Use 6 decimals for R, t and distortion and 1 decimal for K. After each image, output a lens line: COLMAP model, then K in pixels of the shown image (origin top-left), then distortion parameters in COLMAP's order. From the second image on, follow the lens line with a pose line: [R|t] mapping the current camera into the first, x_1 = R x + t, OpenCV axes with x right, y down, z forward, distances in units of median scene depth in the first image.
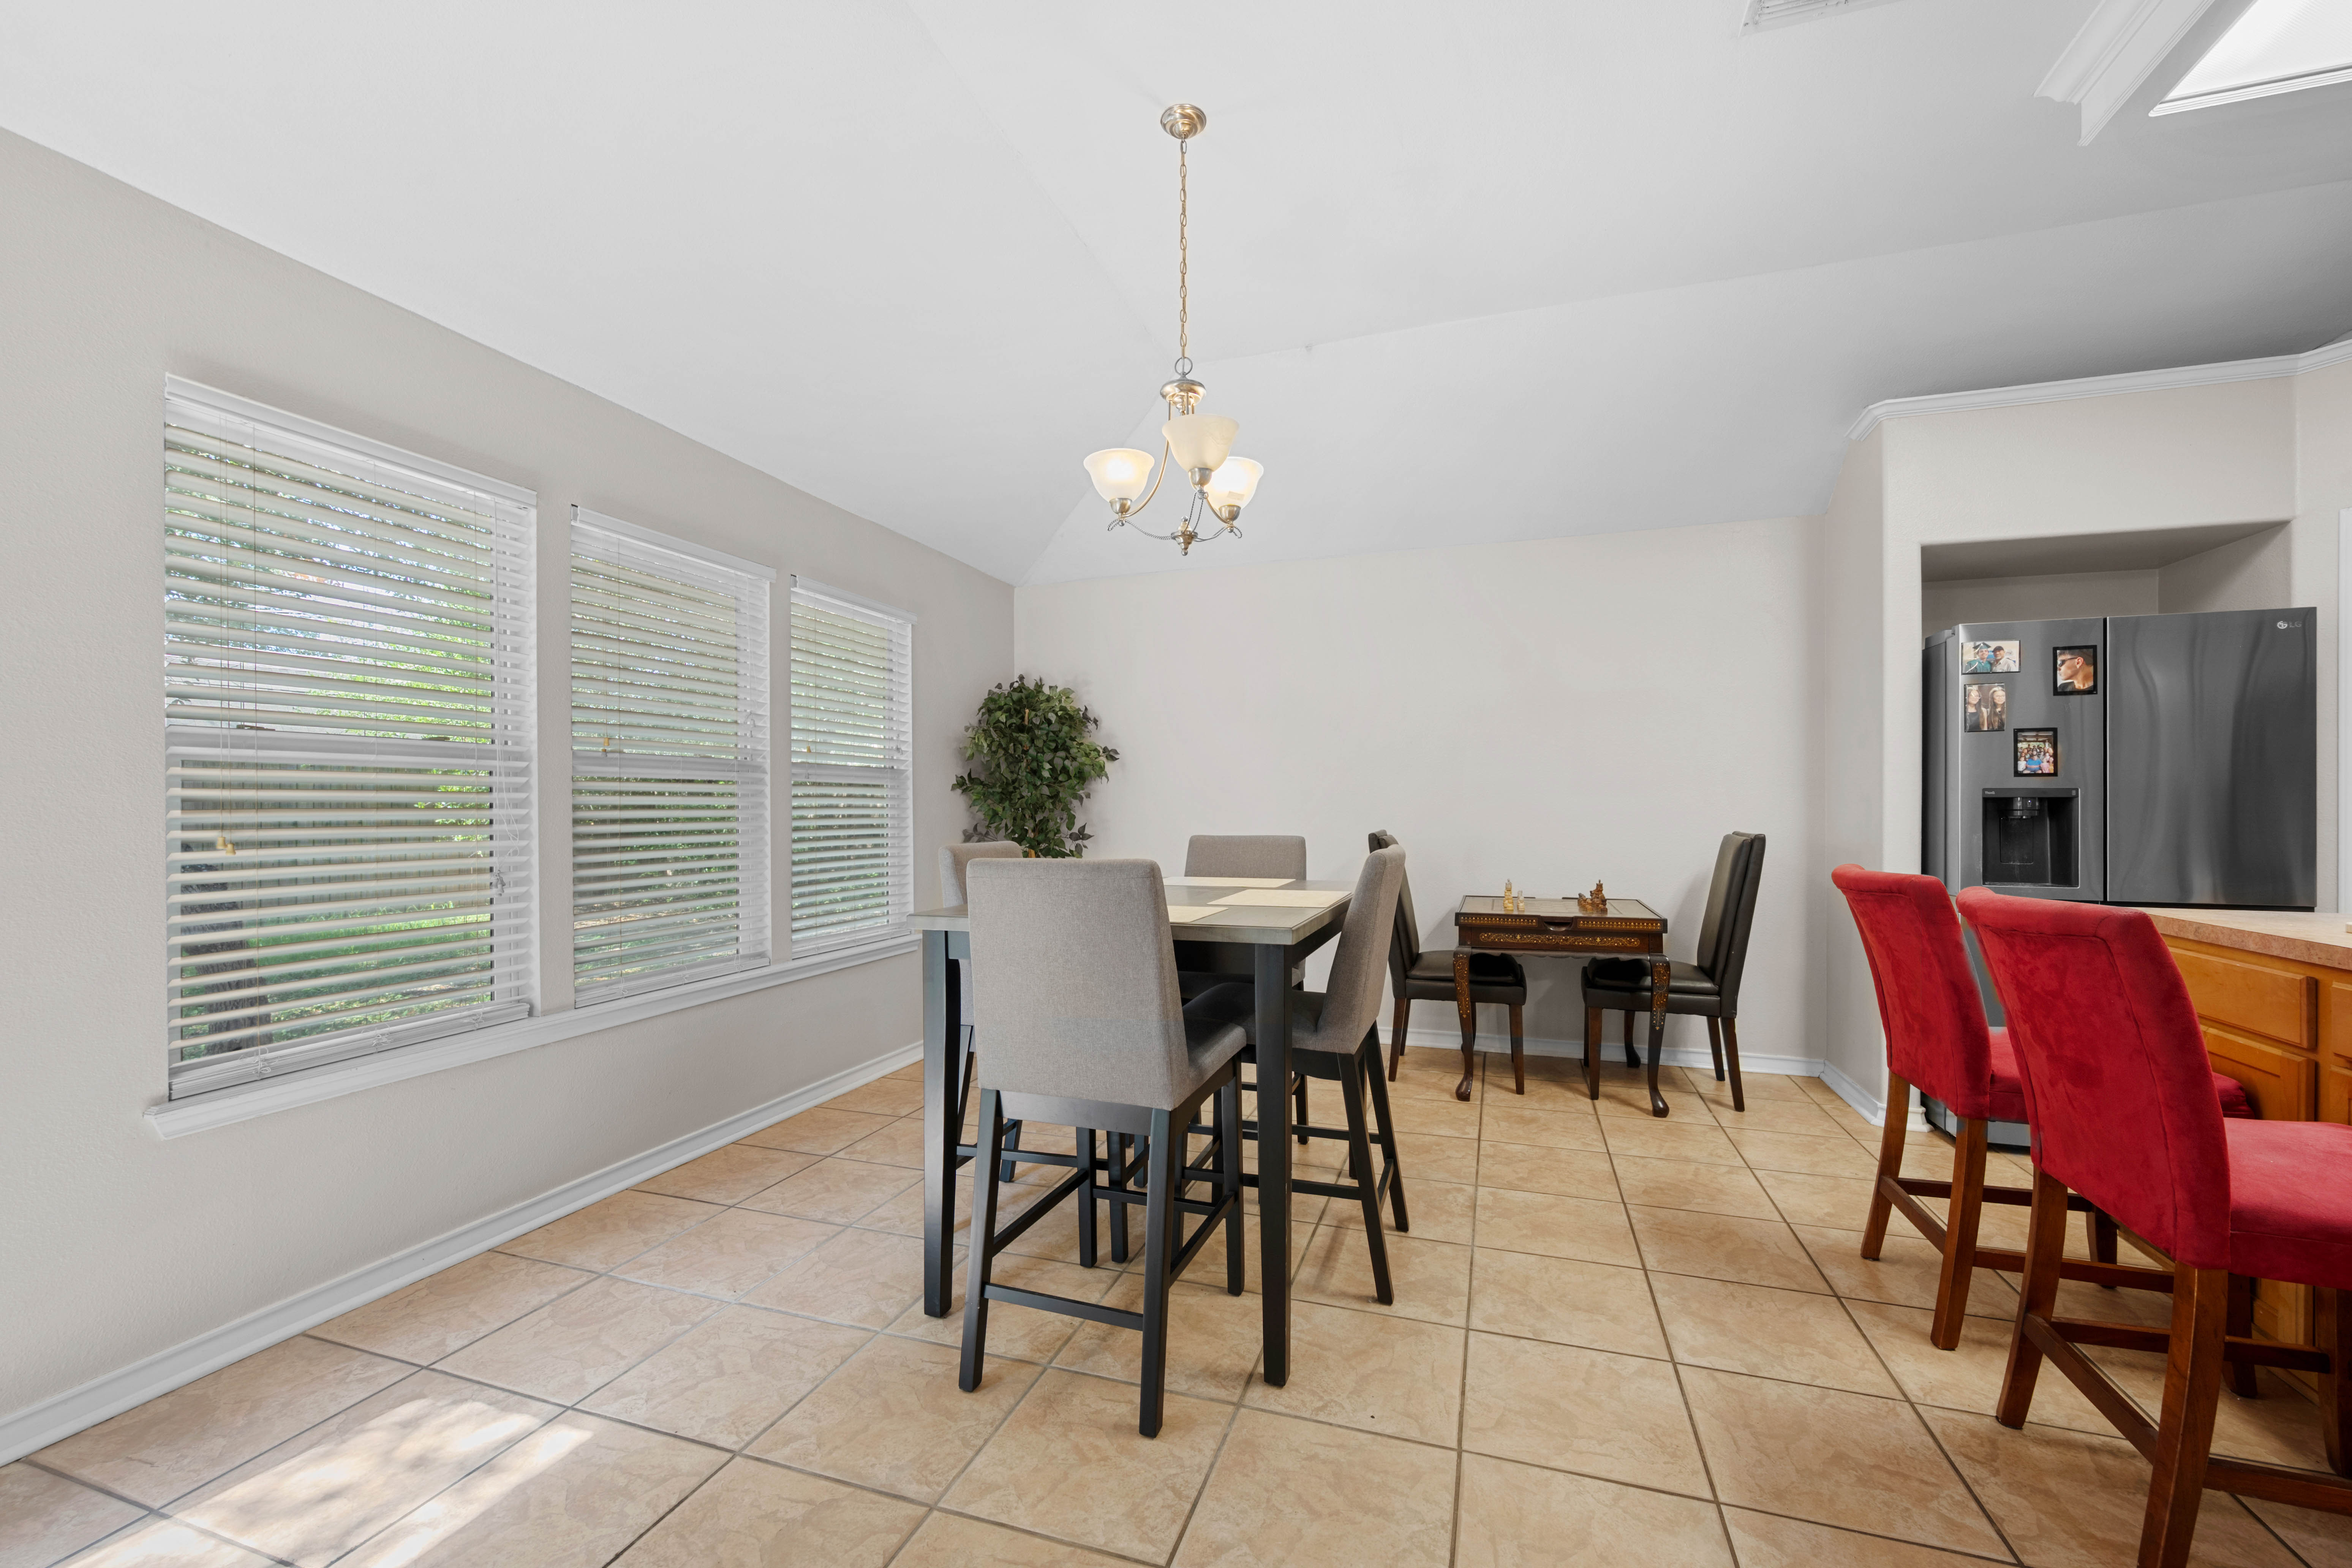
lens RADIAL K [[928.6, 0, 1187.7], [0, 928.6, 811.7], [0, 0, 1]] dist [-0.002090, 0.000335]
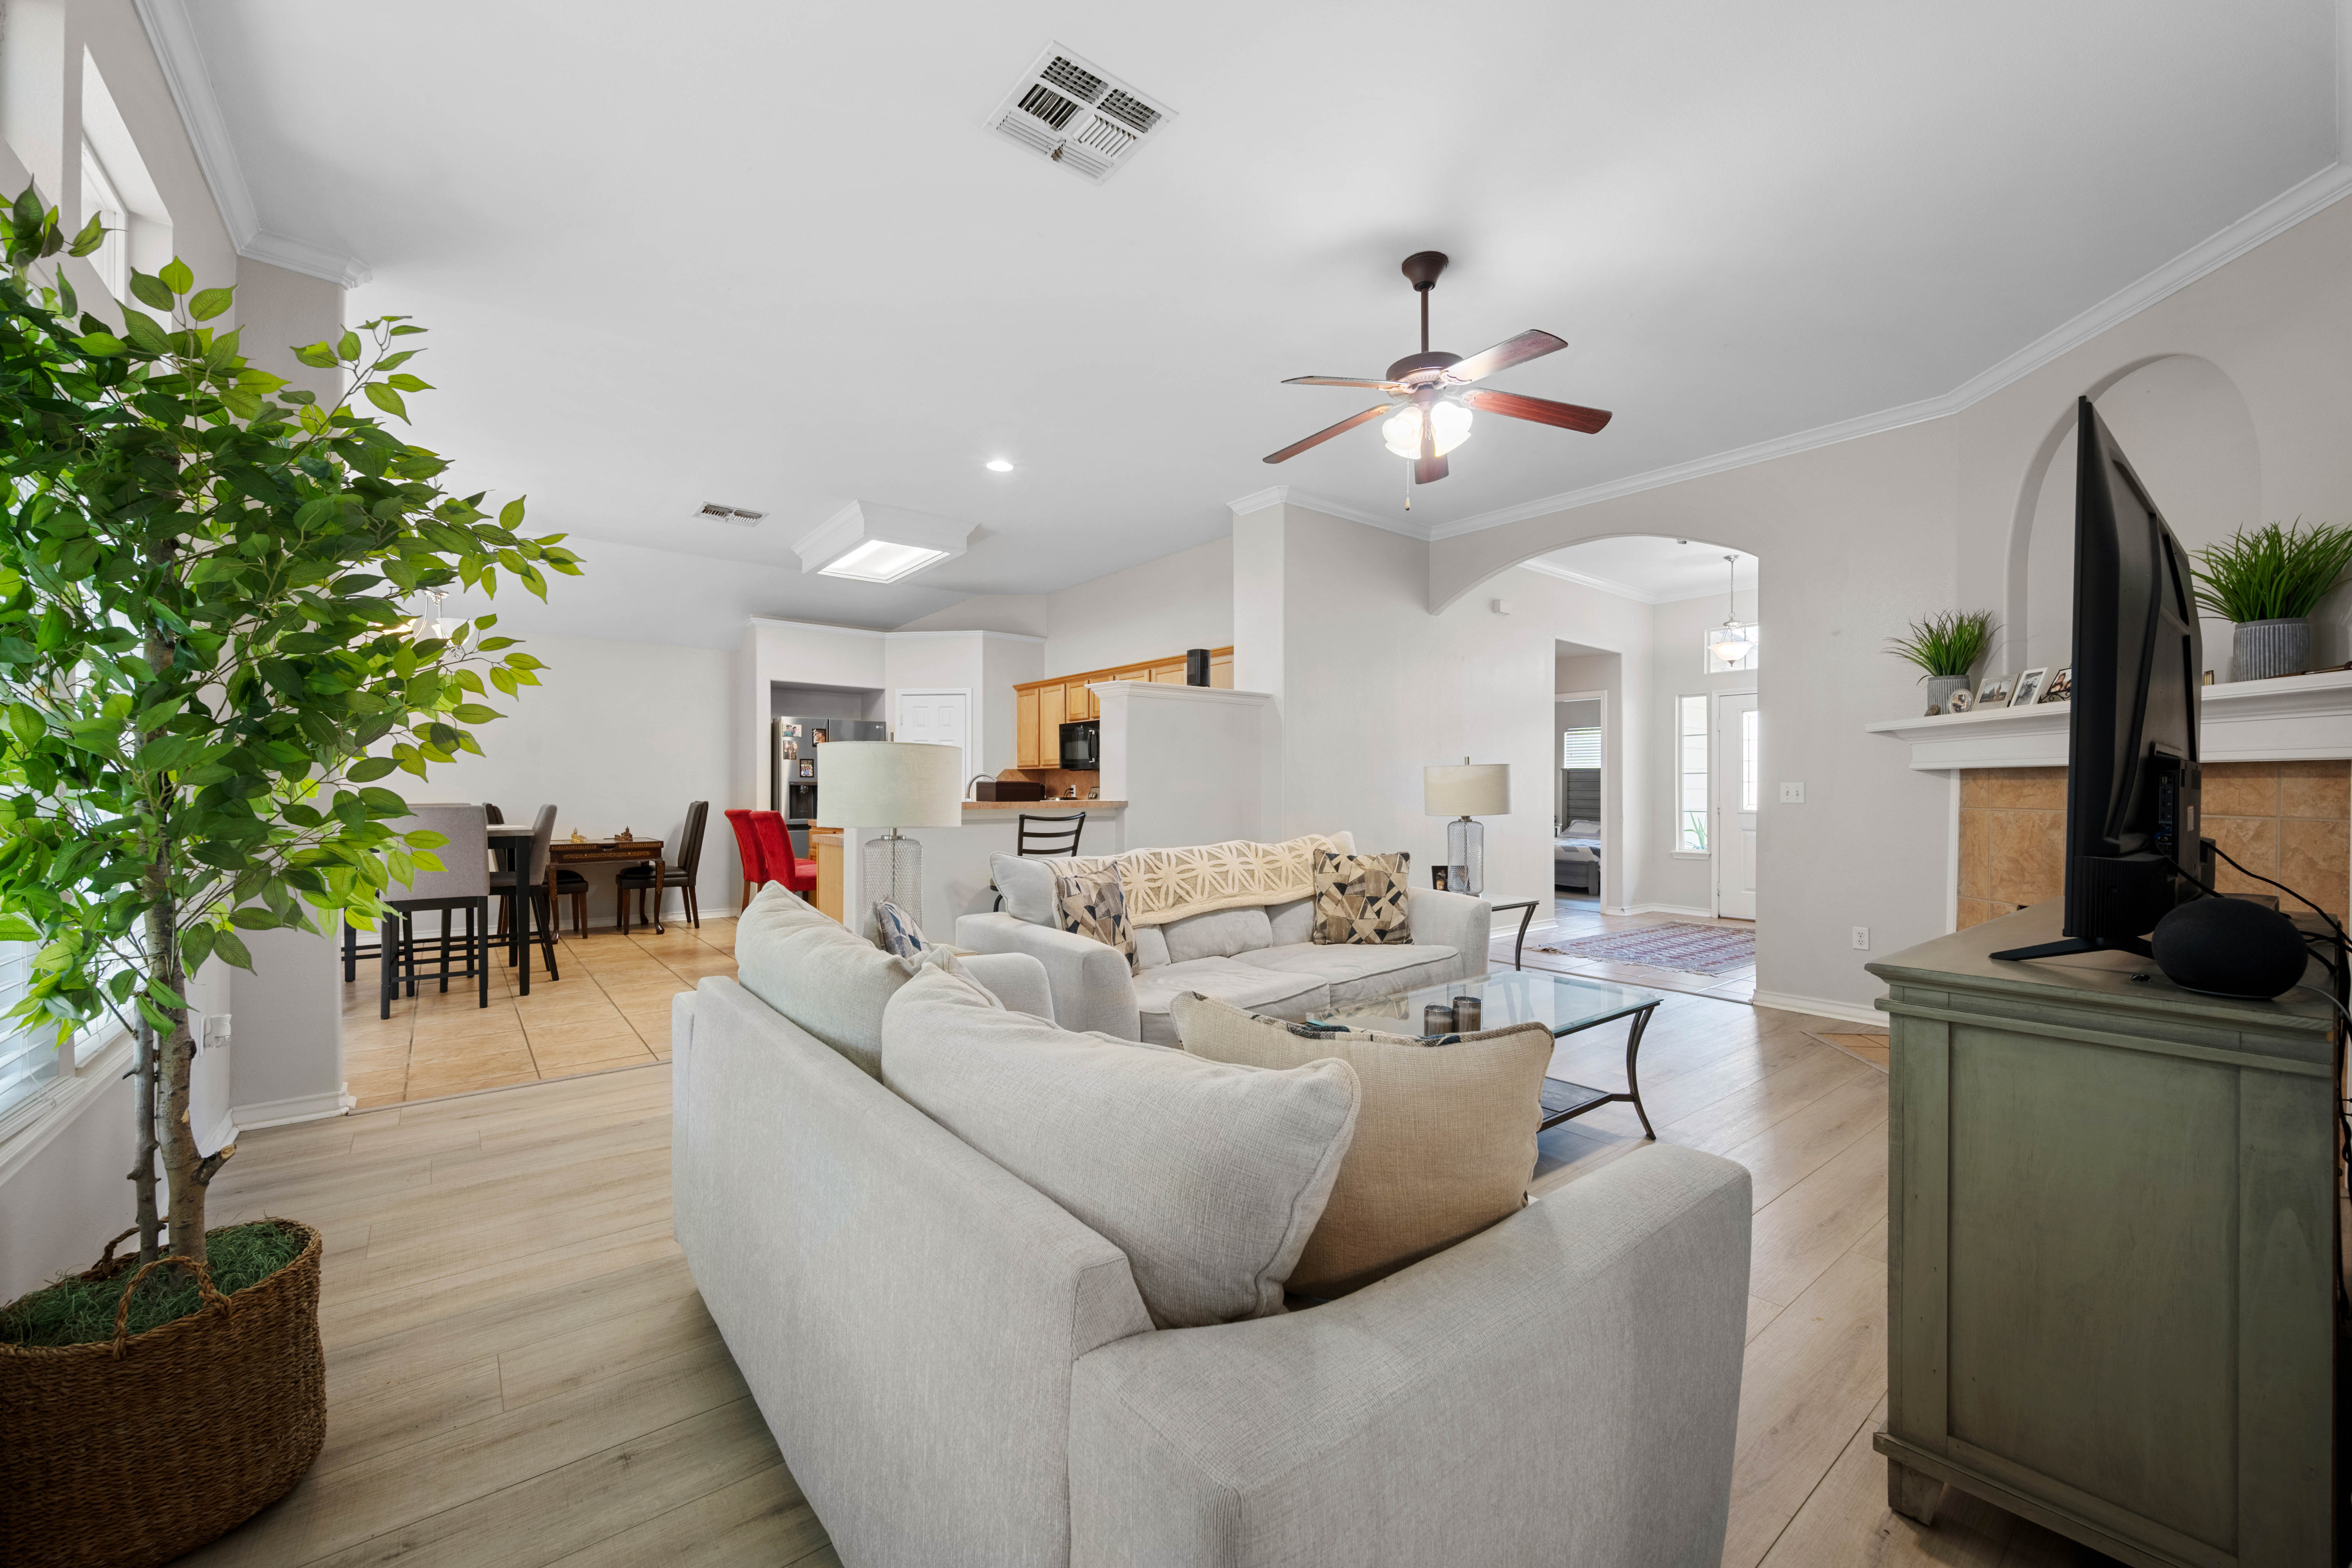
lens RADIAL K [[928.6, 0, 1184.4], [0, 928.6, 789.1], [0, 0, 1]] dist [-0.002090, 0.000335]
pose [[0.541909, 0.004208, 0.840426, -0.709204], [0.005208, 0.999951, -0.008365, 0.022719], [-0.840421, 0.008909, 0.541861, -1.313524]]
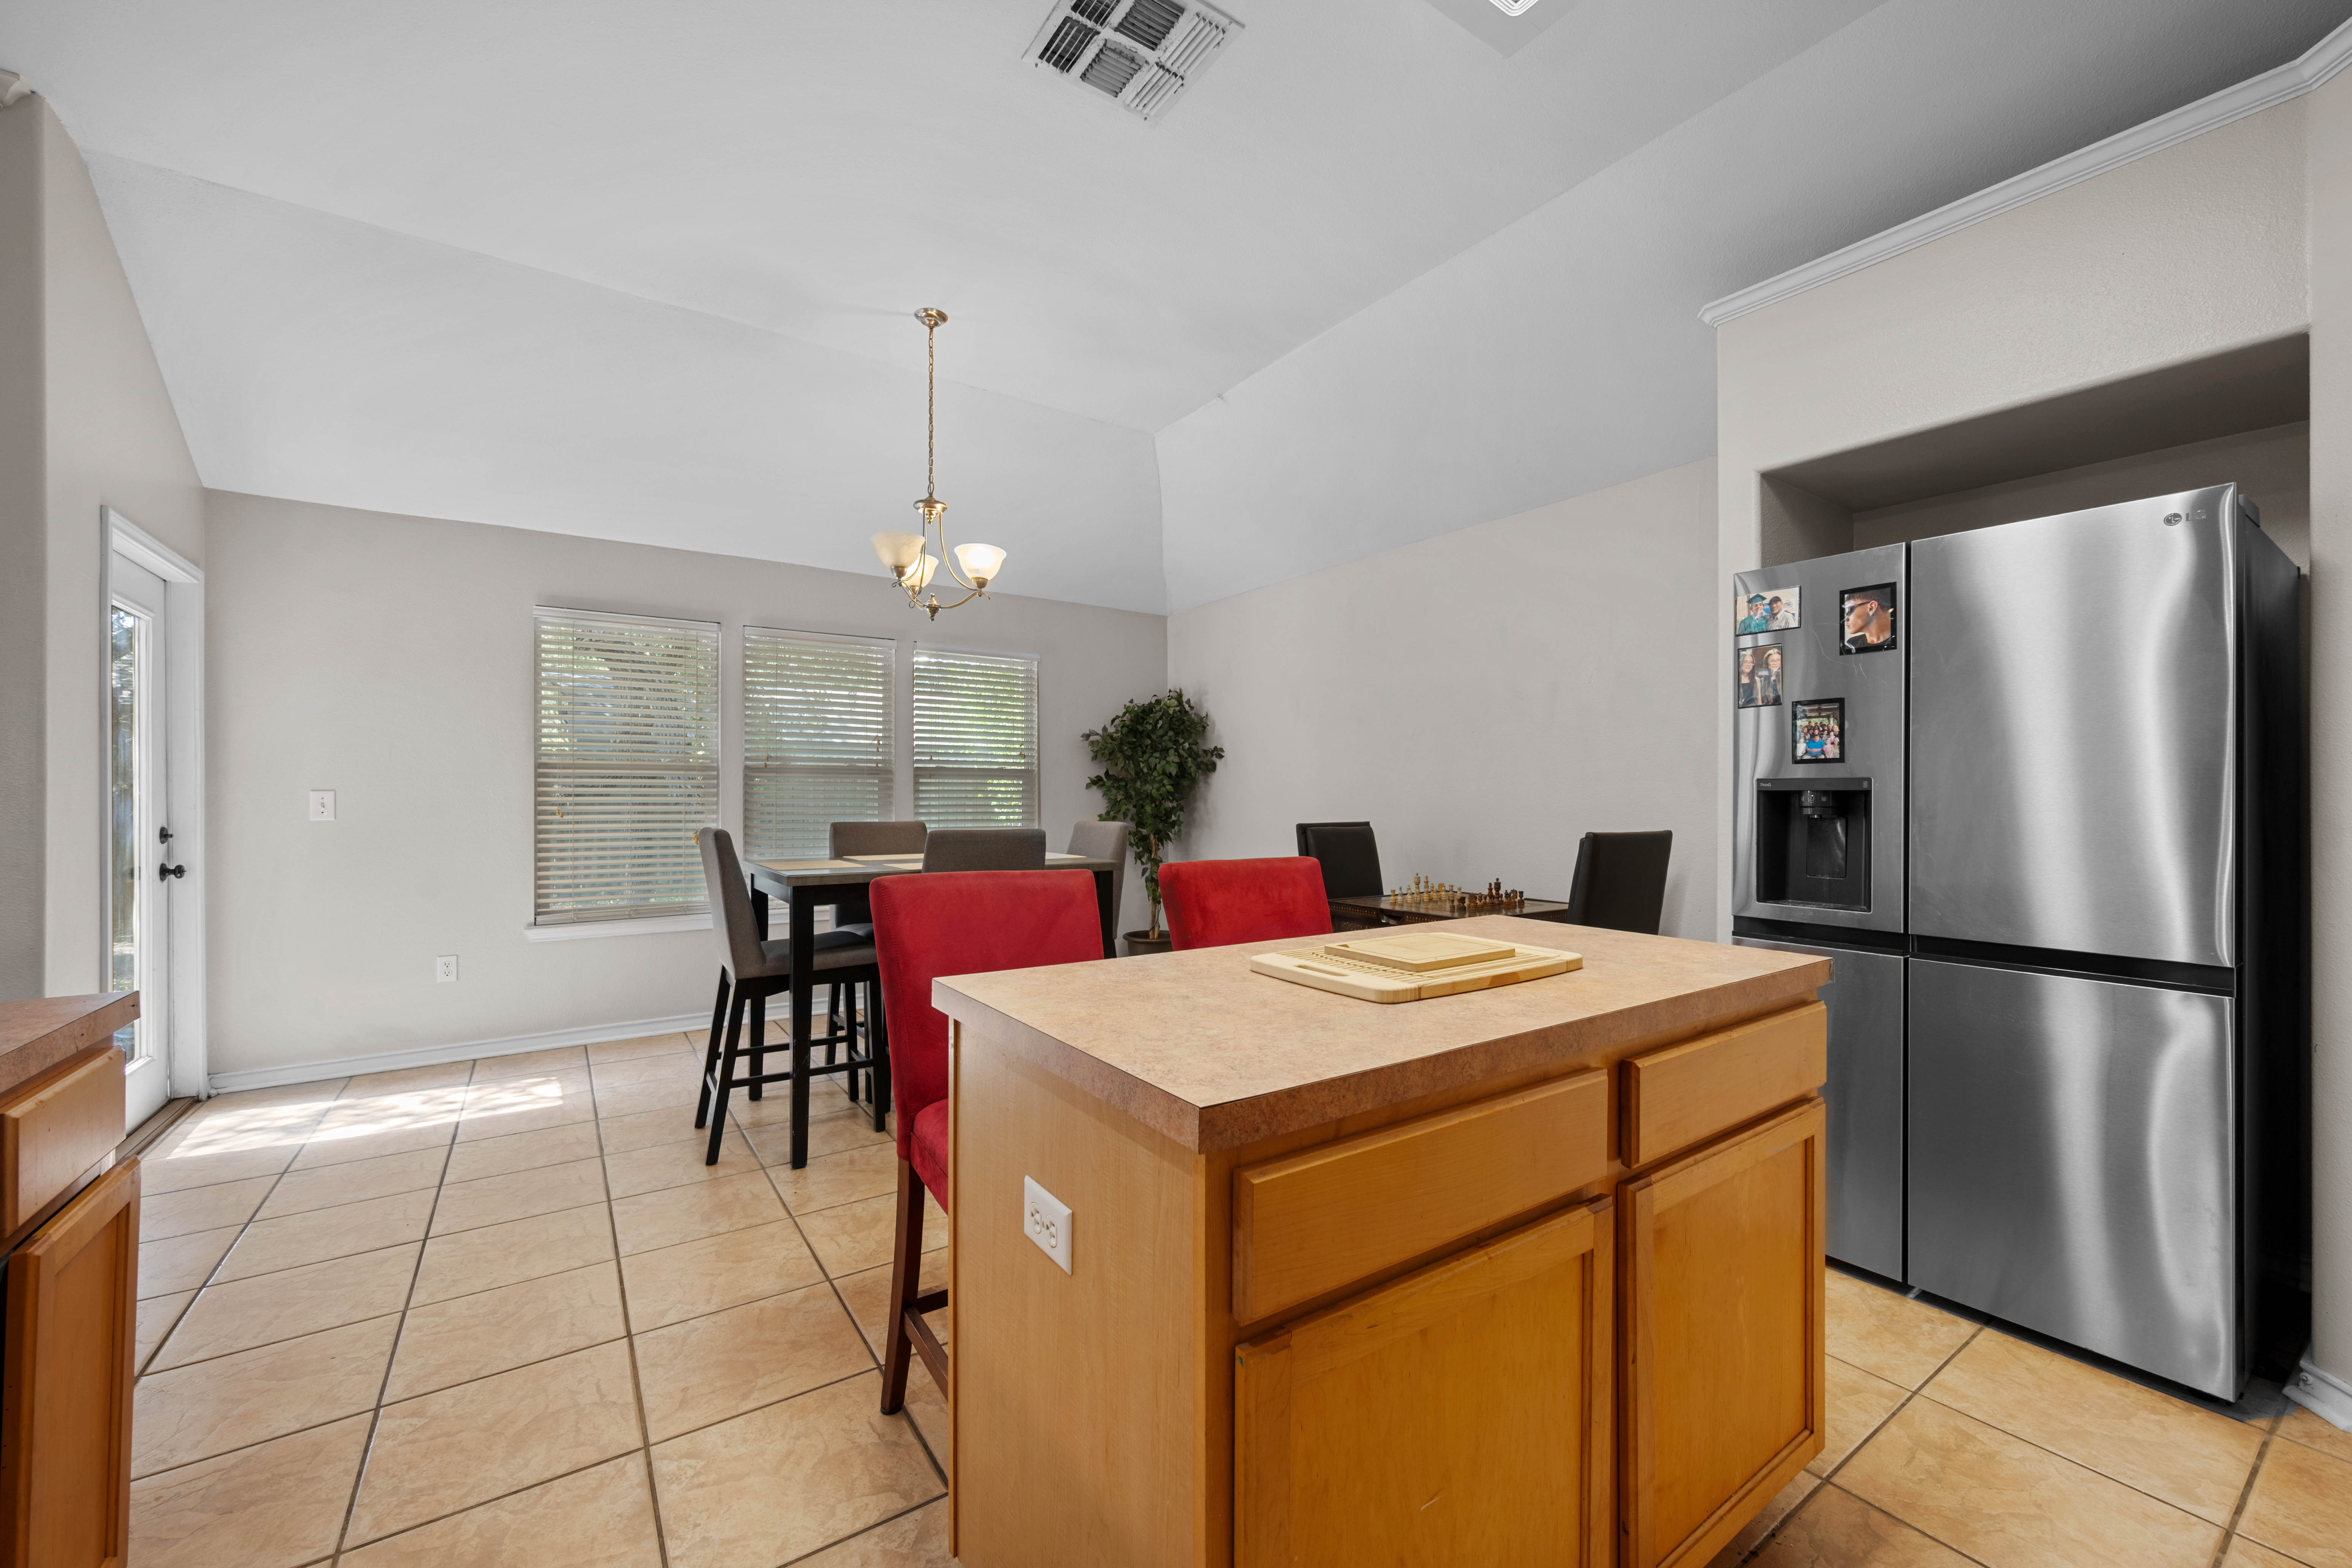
lens RADIAL K [[928.6, 0, 1191.5], [0, 928.6, 789.7], [0, 0, 1]] dist [-0.002090, 0.000335]
pose [[0.801746, -0.000918, -0.597664, 0.954948], [-0.006749, 0.999921, -0.010589, -0.004775], [0.597627, 0.012523, 0.801677, 0.085286]]
